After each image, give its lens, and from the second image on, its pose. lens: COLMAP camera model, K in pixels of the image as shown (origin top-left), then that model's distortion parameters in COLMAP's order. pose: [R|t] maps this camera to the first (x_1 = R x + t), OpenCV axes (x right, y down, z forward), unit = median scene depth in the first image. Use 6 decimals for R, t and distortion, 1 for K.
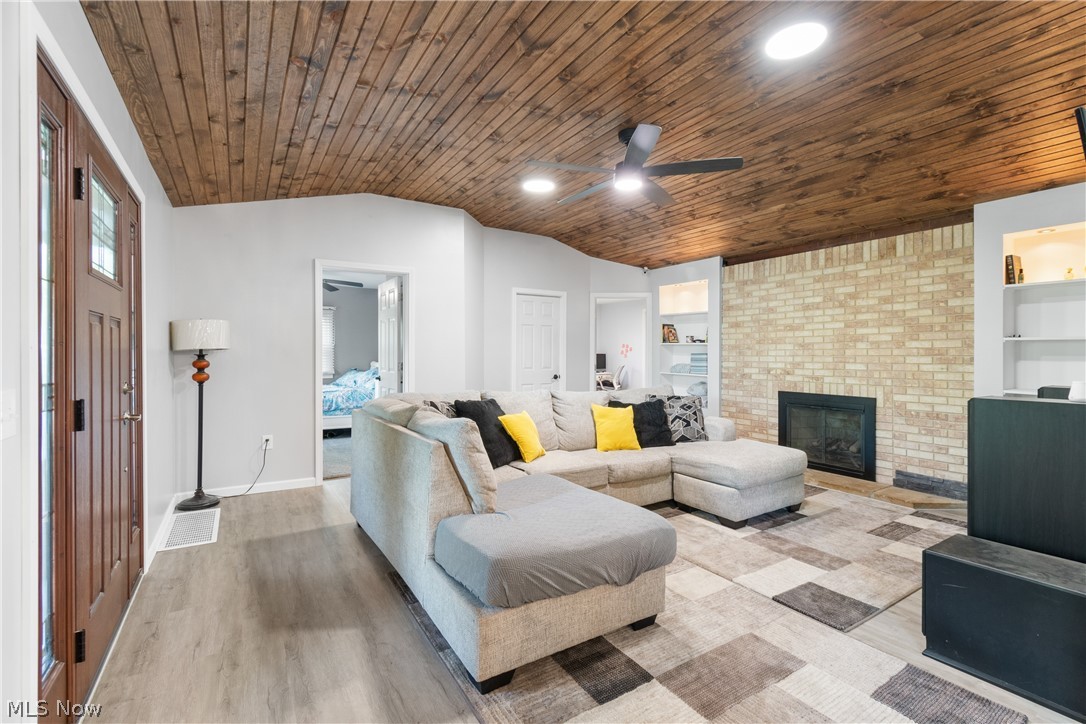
lens RADIAL K [[484.5, 0, 539.2], [0, 484.5, 359.0], [0, 0, 1]] dist [0.003671, 0.000244]
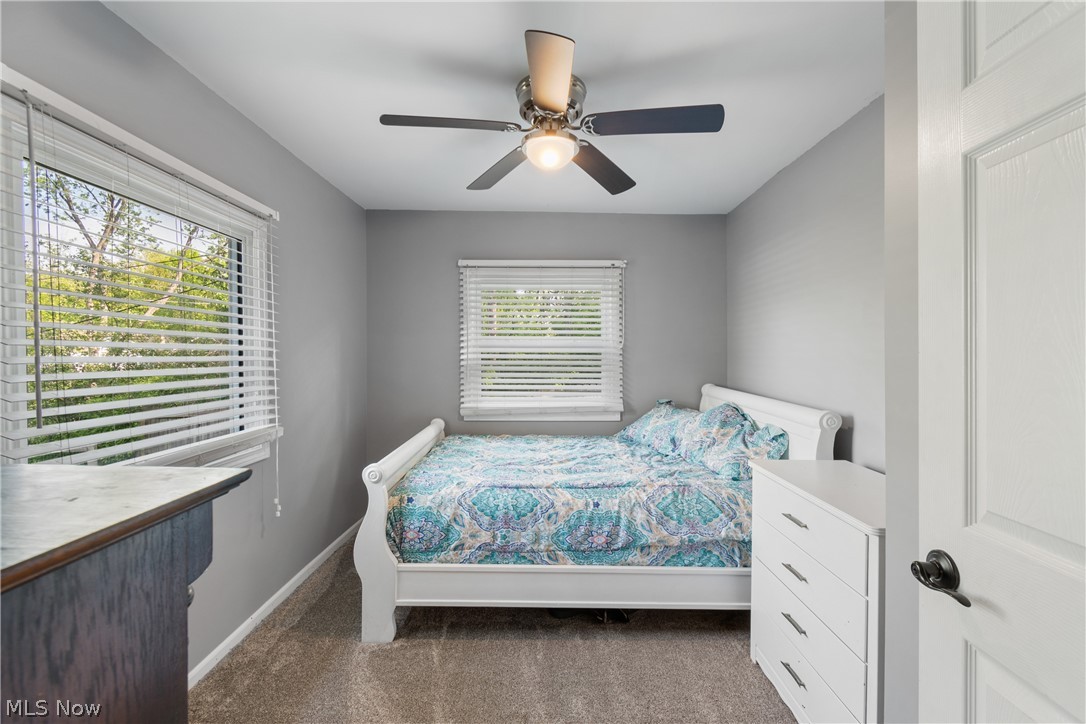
lens RADIAL K [[484.5, 0, 539.2], [0, 484.5, 359.0], [0, 0, 1]] dist [0.003671, 0.000244]
pose [[0.842674, -0.000595, -0.538424, -0.264949], [-0.004213, 0.999961, -0.007698, -0.015010], [0.538408, 0.008756, 0.842639, 0.623200]]
